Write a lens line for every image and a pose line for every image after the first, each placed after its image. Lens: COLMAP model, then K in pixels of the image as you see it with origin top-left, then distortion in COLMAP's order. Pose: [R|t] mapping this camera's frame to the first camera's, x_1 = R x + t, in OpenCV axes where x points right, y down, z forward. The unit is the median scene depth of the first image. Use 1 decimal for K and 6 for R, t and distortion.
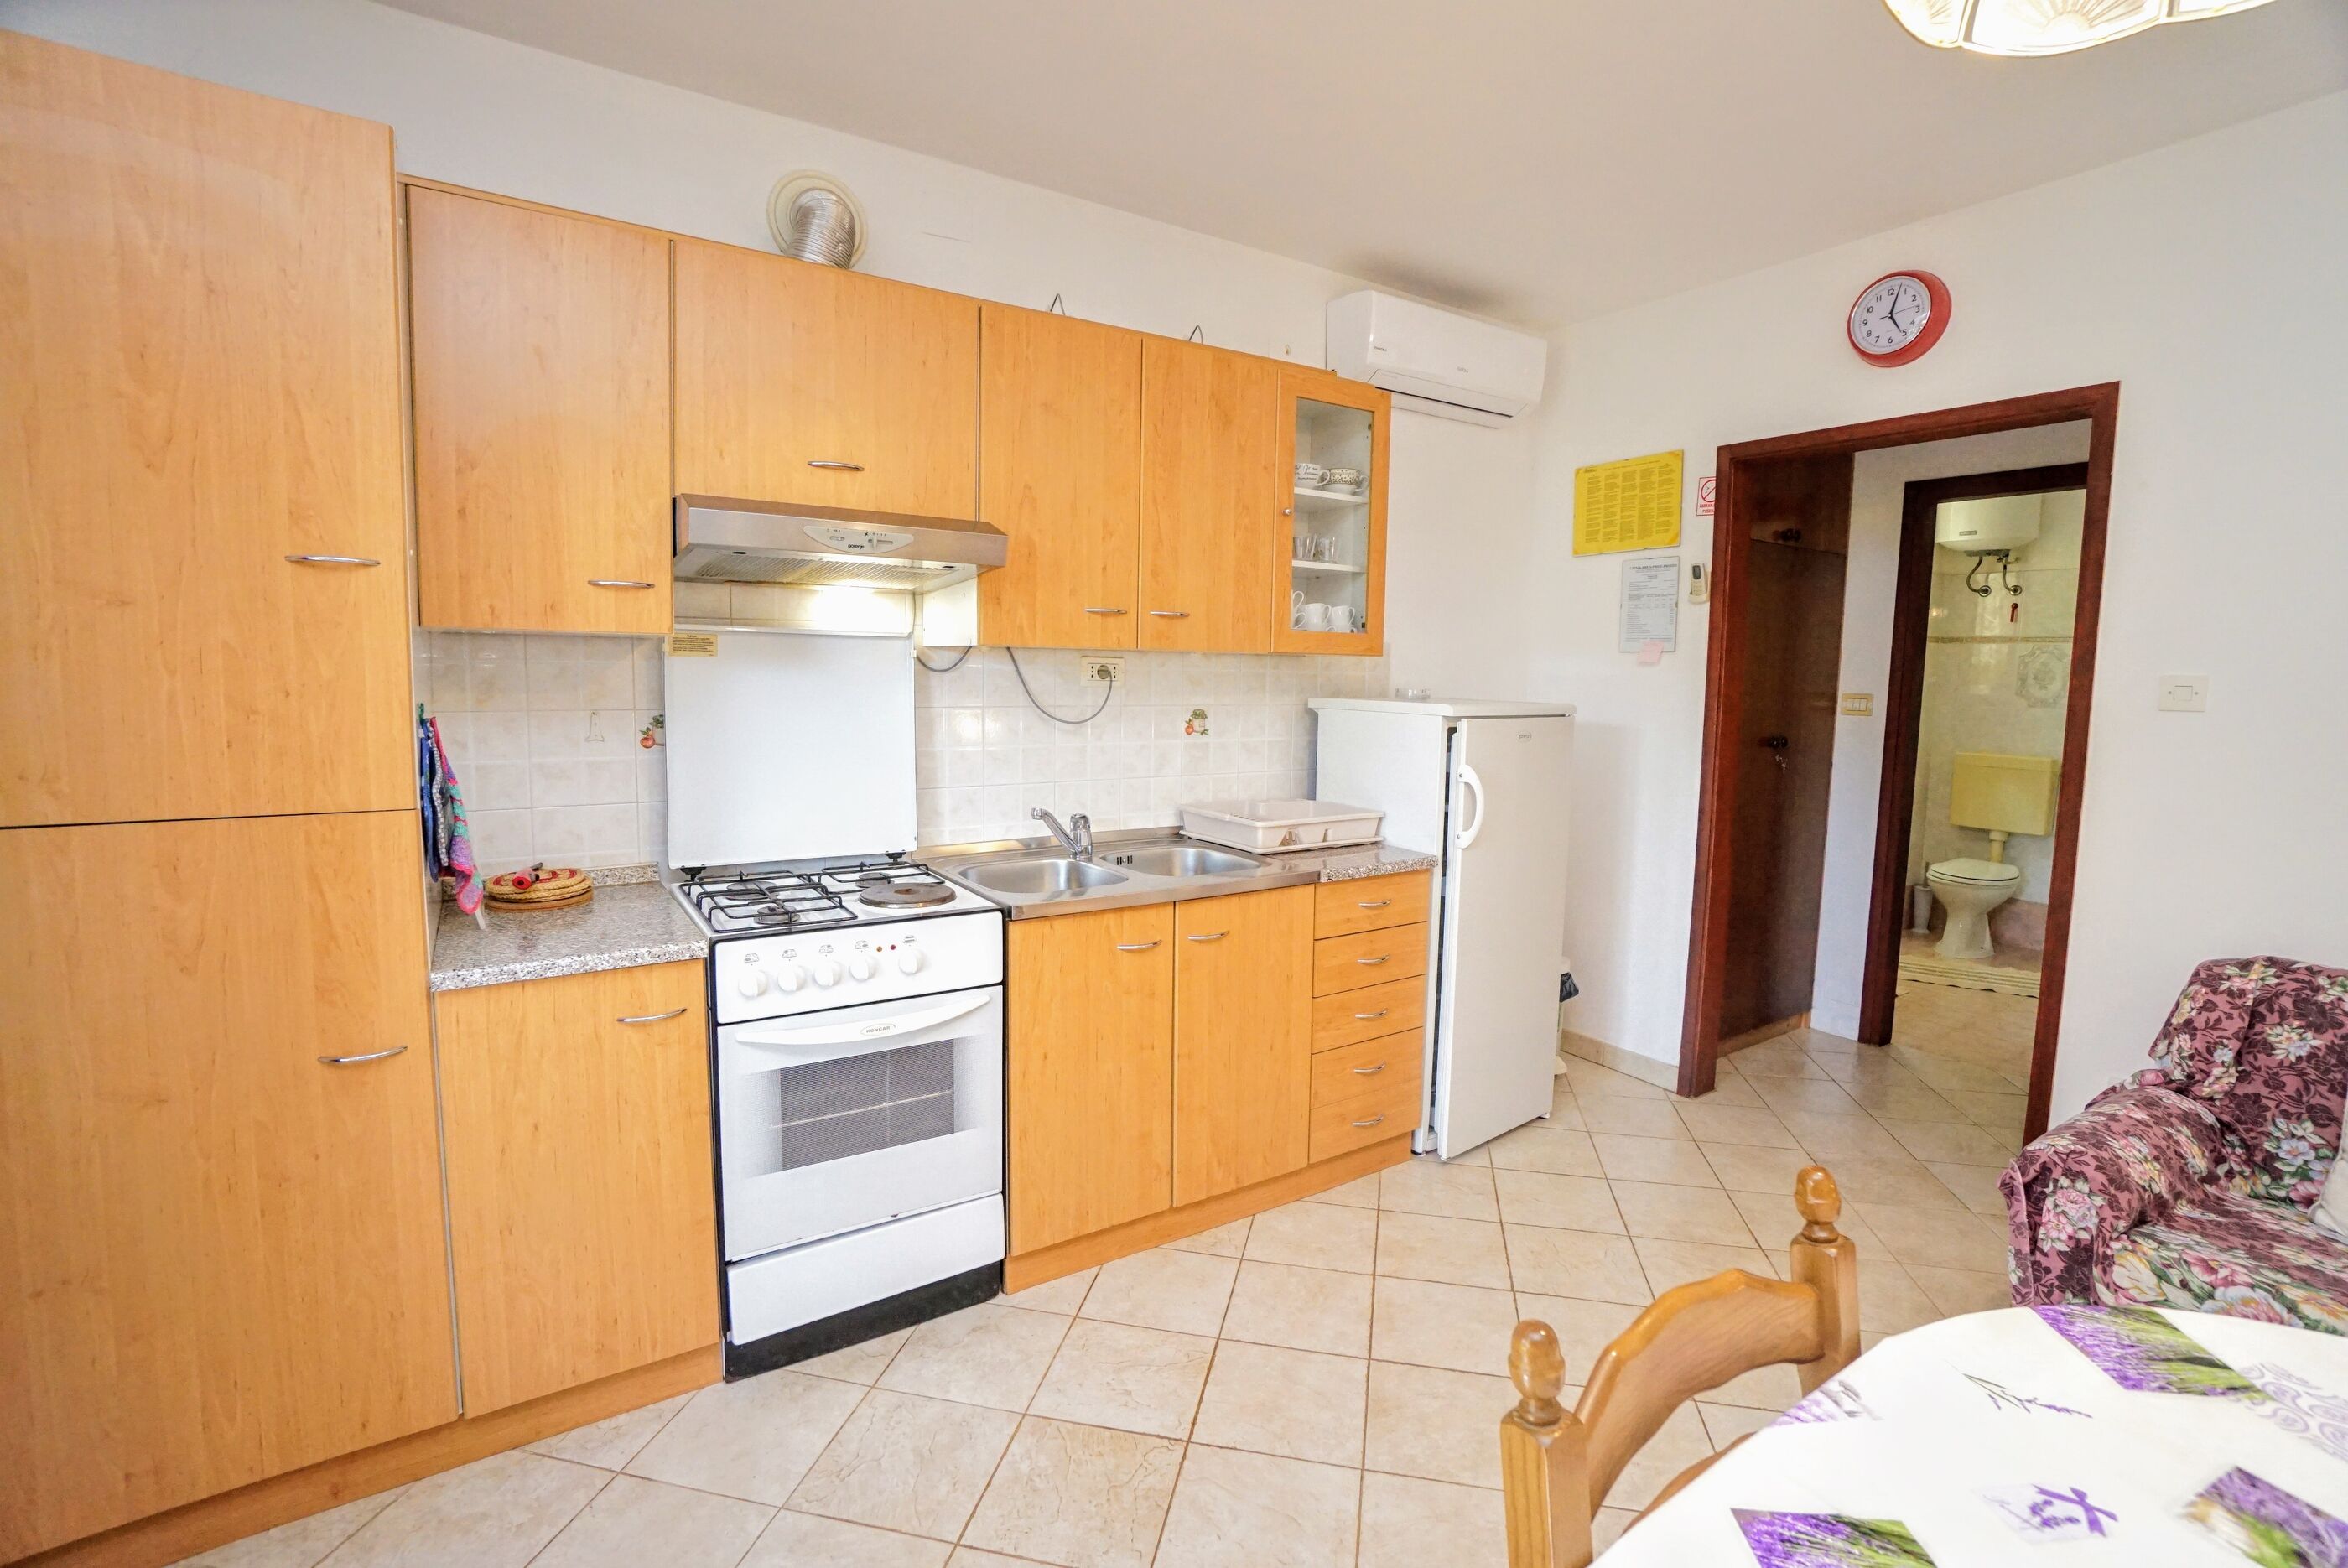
lens RADIAL K [[1053.1, 0, 1185.1], [0, 1053.1, 763.6], [0, 0, 1]] dist [-0.061862, 0.021909]
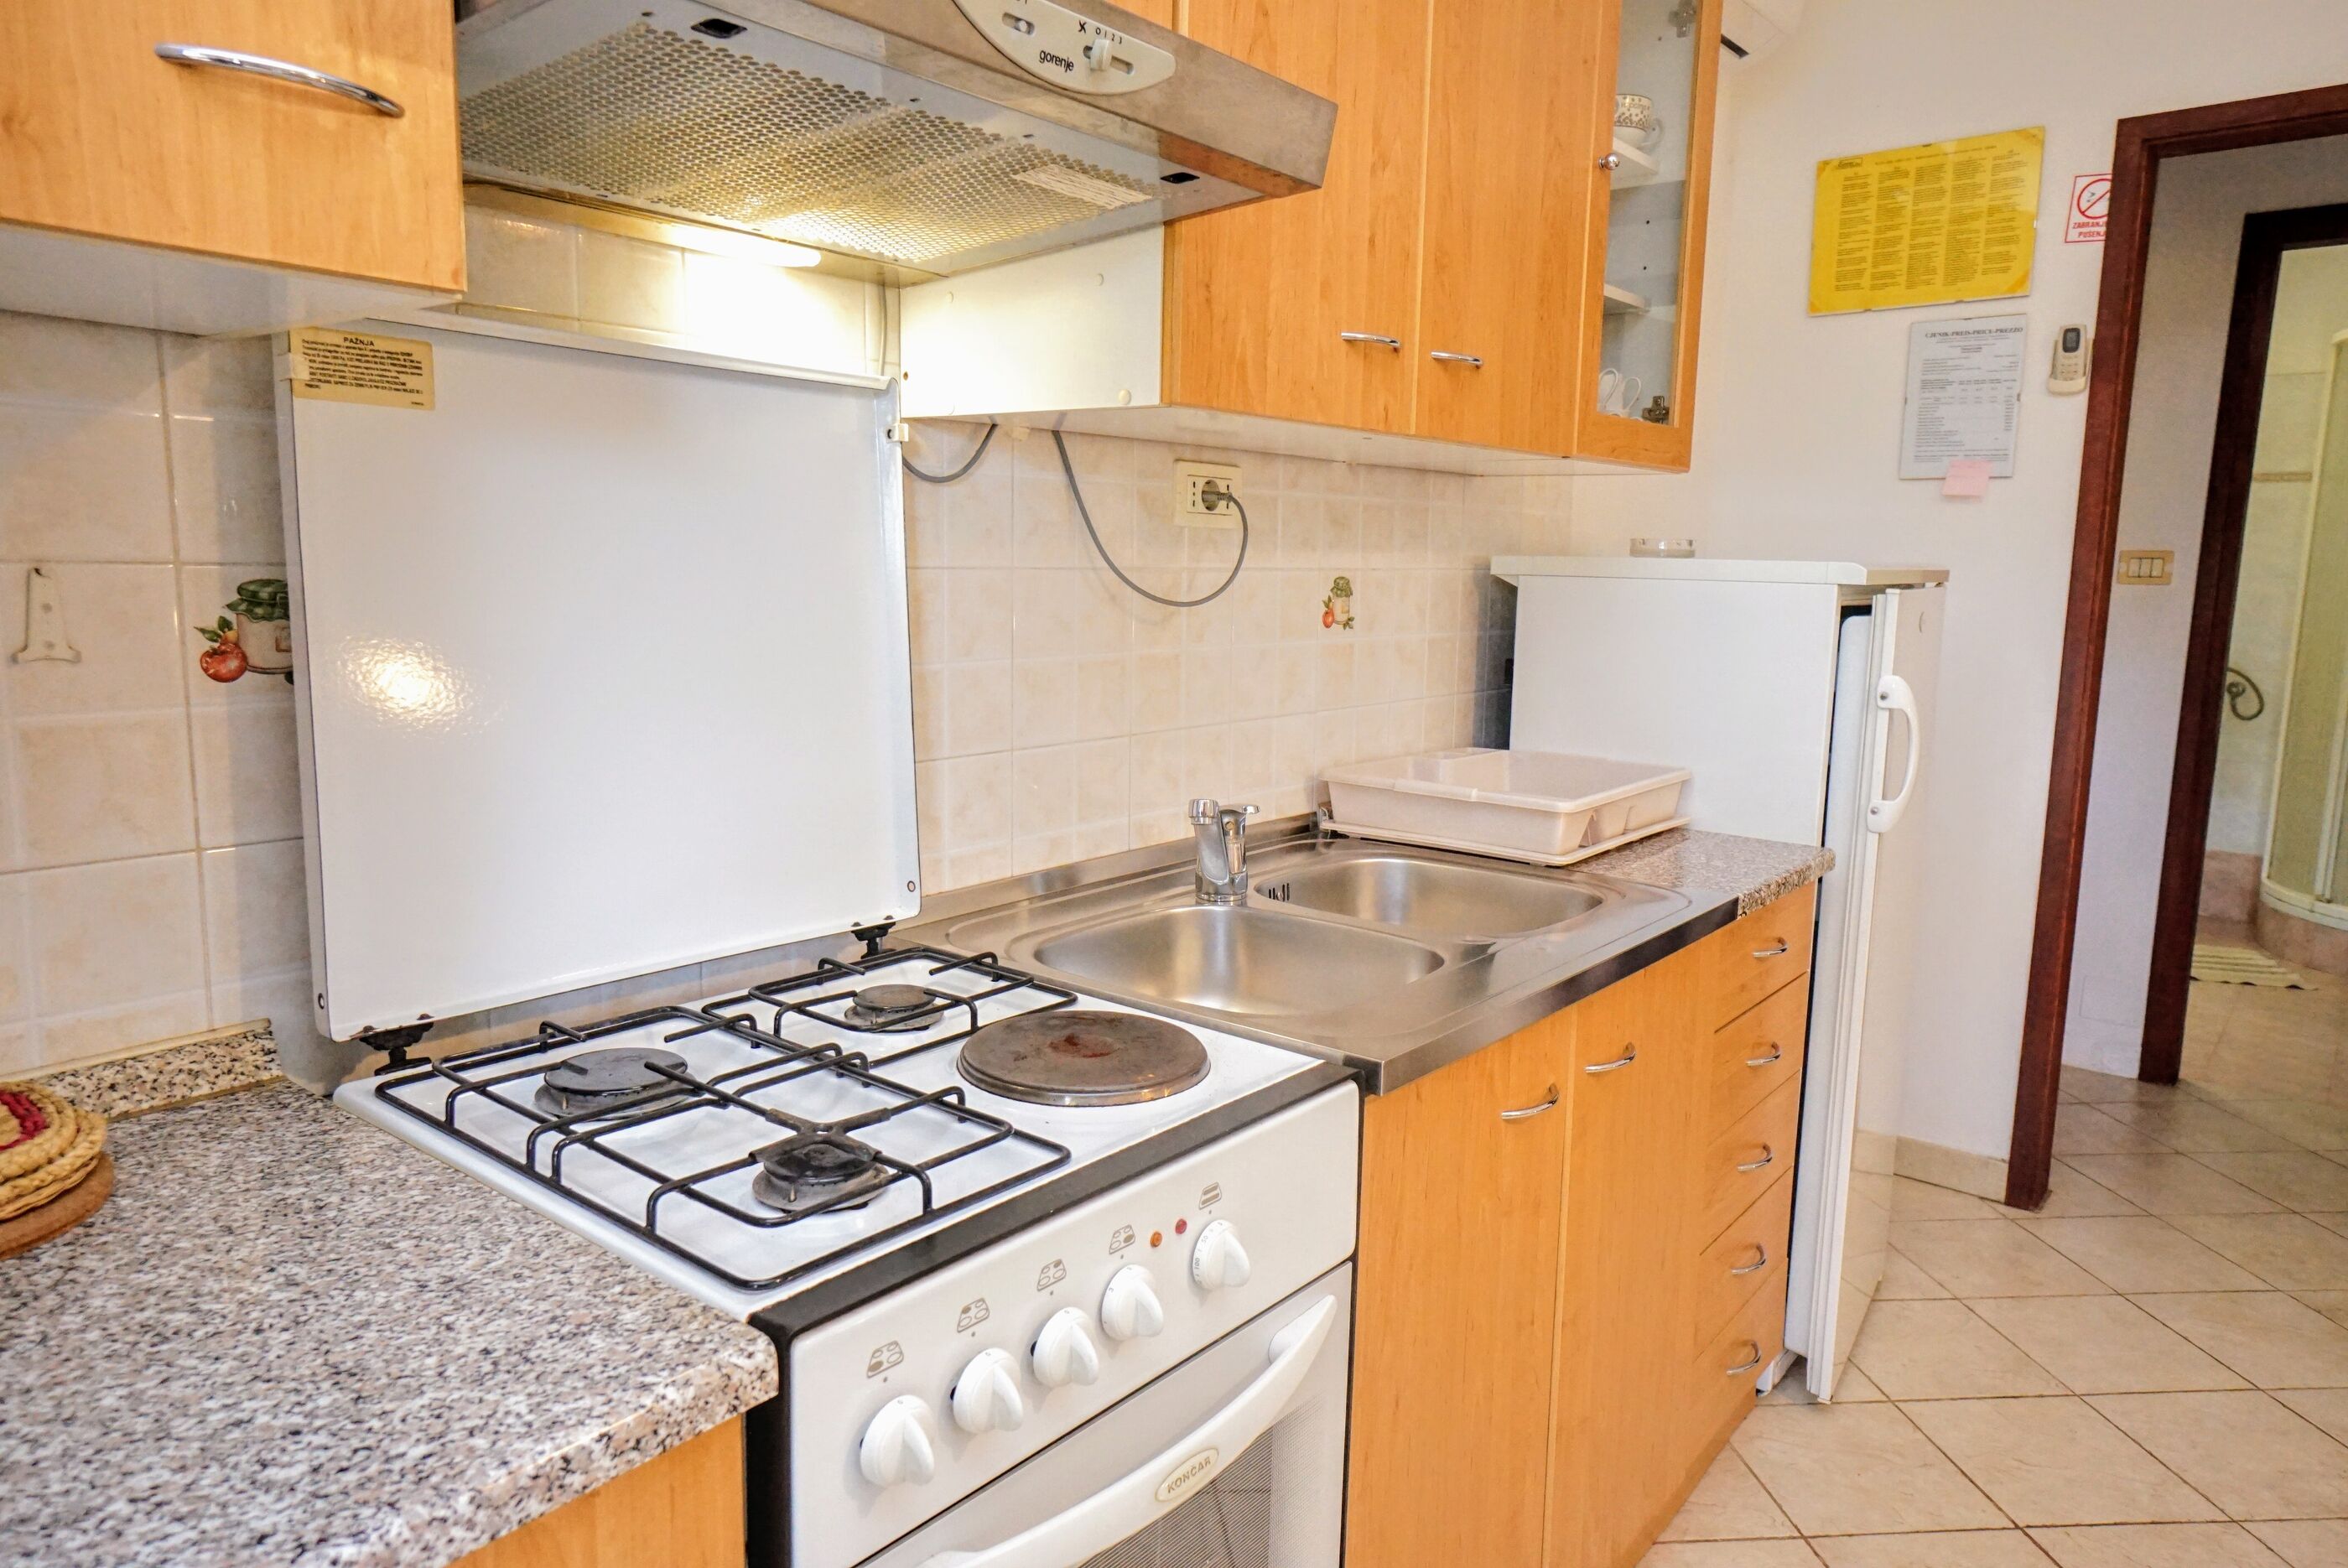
lens RADIAL K [[1521.5, 0, 1186.6], [0, 1521.5, 769.0], [0, 0, 1]] dist [-0.001622, 0.022709]
pose [[0.953811, -0.041465, 0.297532, -0.256443], [0.023675, 0.997723, 0.063151, -0.007596], [-0.299473, -0.053190, 0.952621, 0.309724]]
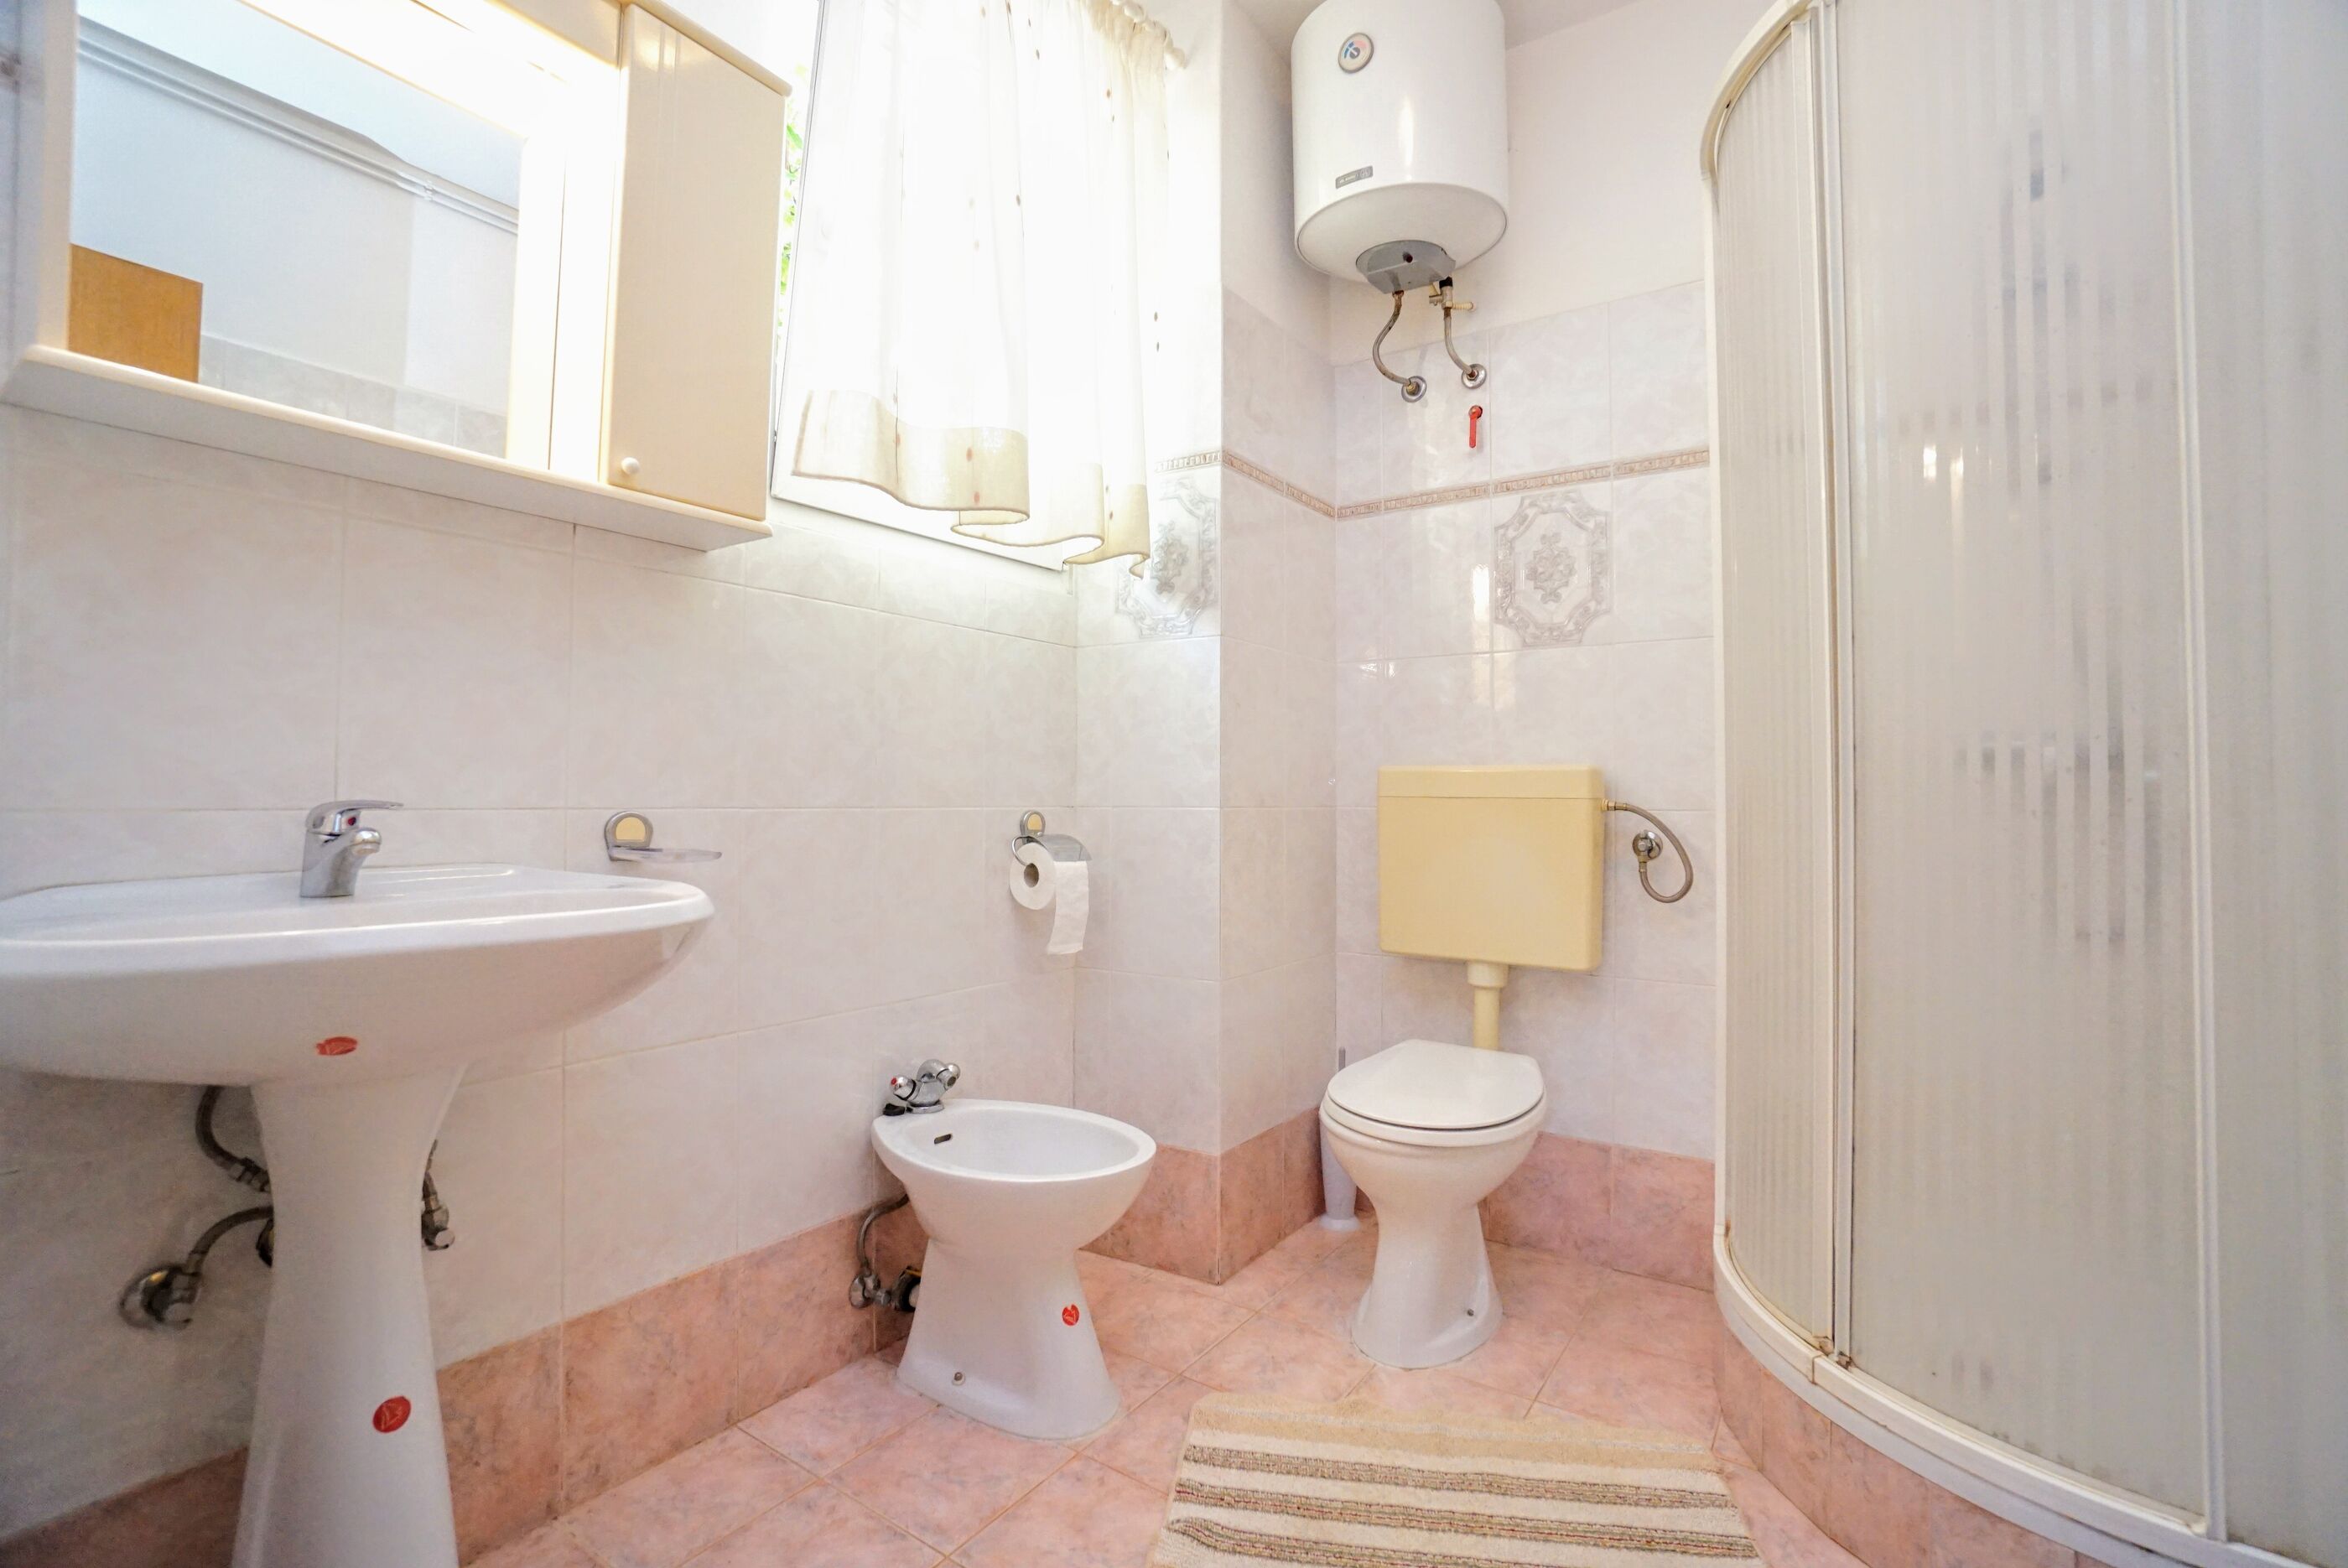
lens RADIAL K [[1053.1, 0, 1179.9], [0, 1053.1, 774.1], [0, 0, 1]] dist [-0.061862, 0.021909]
pose [[0.917559, -0.004552, 0.397574, 0.901373], [0.050420, 0.993194, -0.104992, 0.051309], [-0.394390, 0.116382, 0.911543, 1.143572]]
